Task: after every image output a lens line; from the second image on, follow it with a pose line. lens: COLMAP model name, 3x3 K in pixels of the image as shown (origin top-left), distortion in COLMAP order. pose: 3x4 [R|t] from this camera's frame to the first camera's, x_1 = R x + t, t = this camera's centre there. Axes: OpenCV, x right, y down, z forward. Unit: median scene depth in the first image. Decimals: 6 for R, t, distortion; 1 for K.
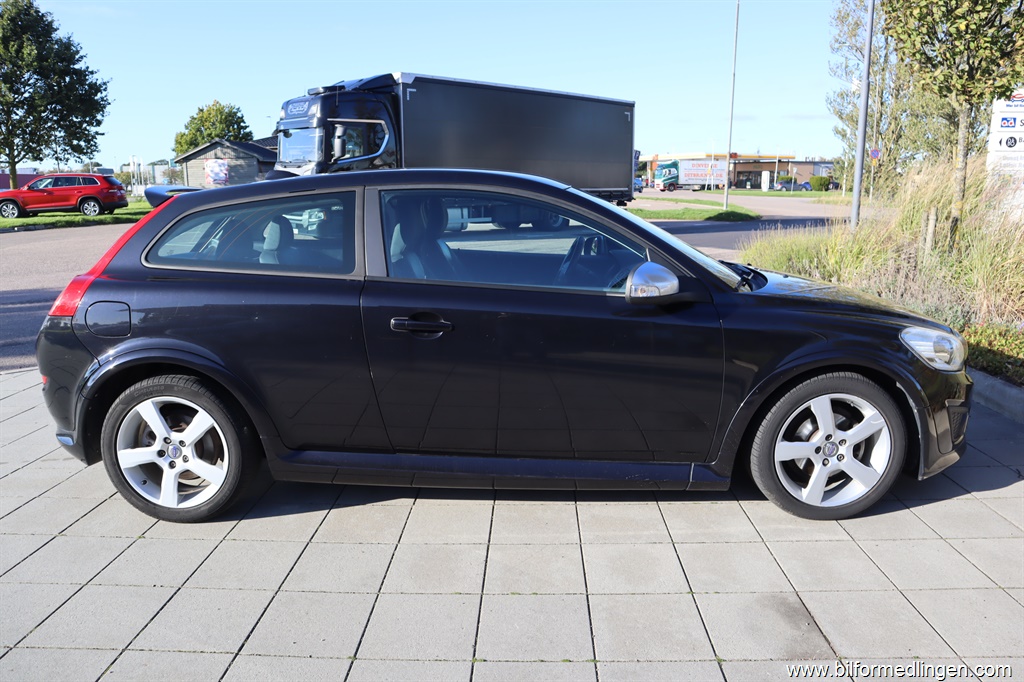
lens RADIAL K [[715.3, 0, 515.2], [0, 715.3, 324.2], [0, 0, 1]] dist [-0.129515, 0.075531]
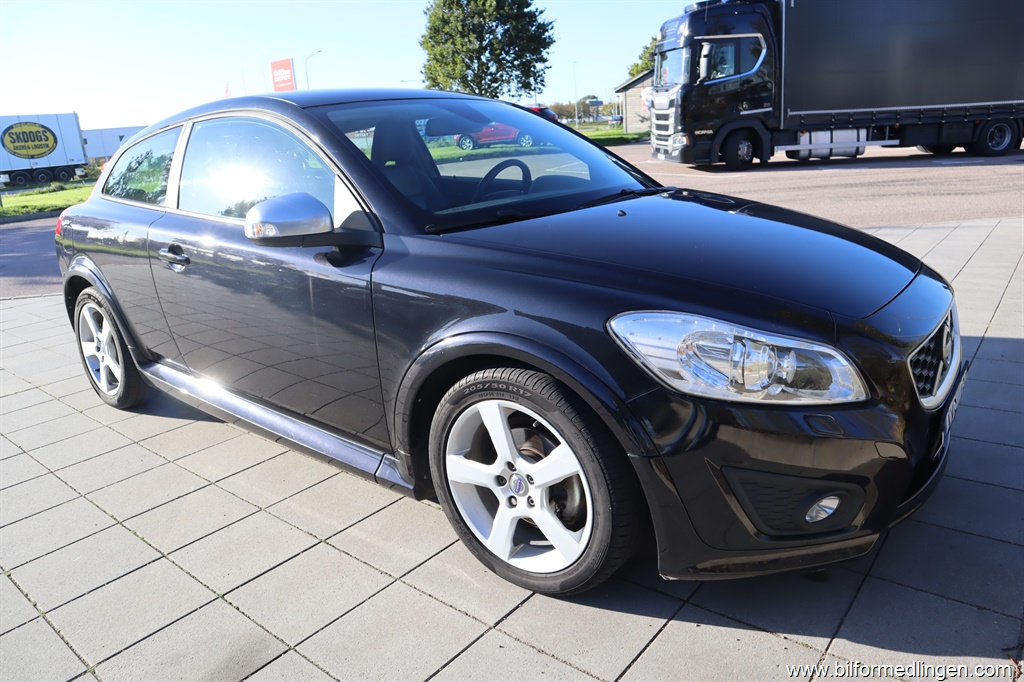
lens RADIAL K [[715.3, 0, 515.2], [0, 715.3, 324.2], [0, 0, 1]] dist [-0.129515, 0.075531]
pose [[0.789743, 0.115347, -0.602496, 0.147678], [-0.053834, 0.991405, 0.119238, -0.008164], [0.611072, -0.061732, 0.789165, 0.086832]]
